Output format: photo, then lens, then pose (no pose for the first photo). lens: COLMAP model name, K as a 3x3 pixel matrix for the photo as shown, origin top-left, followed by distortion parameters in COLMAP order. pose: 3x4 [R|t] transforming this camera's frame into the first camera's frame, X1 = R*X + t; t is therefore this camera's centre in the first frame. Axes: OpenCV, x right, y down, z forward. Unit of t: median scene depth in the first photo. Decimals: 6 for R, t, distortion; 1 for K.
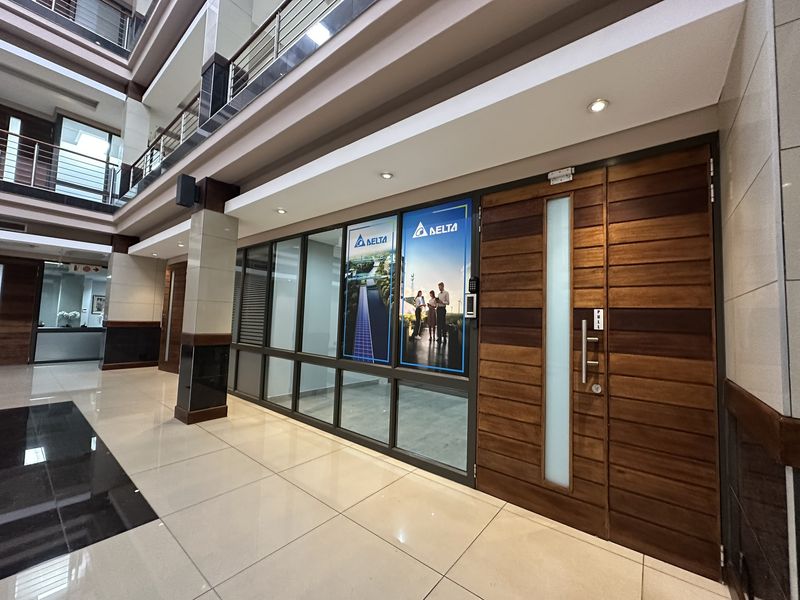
lens RADIAL K [[320.7, 0, 401.5], [0, 320.7, 299.2], [0, 0, 1]] dist [-0.001097, 0.000026]
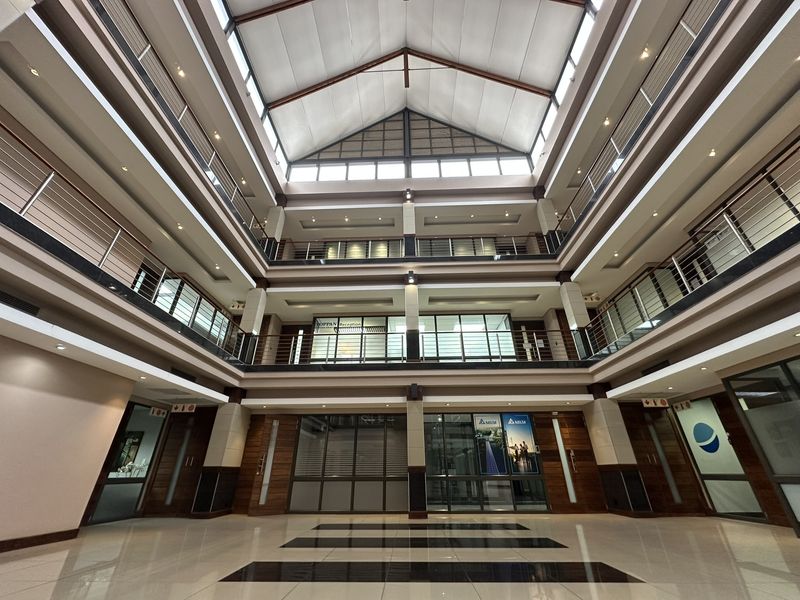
lens RADIAL K [[320.7, 0, 397.9], [0, 320.7, 300.5], [0, 0, 1]] dist [-0.001097, 0.000026]
pose [[0.805168, 0.250705, 0.537449, -2.627289], [-0.006259, 0.909792, -0.415016, 0.002404], [-0.593013, 0.330794, 0.734105, -0.901354]]
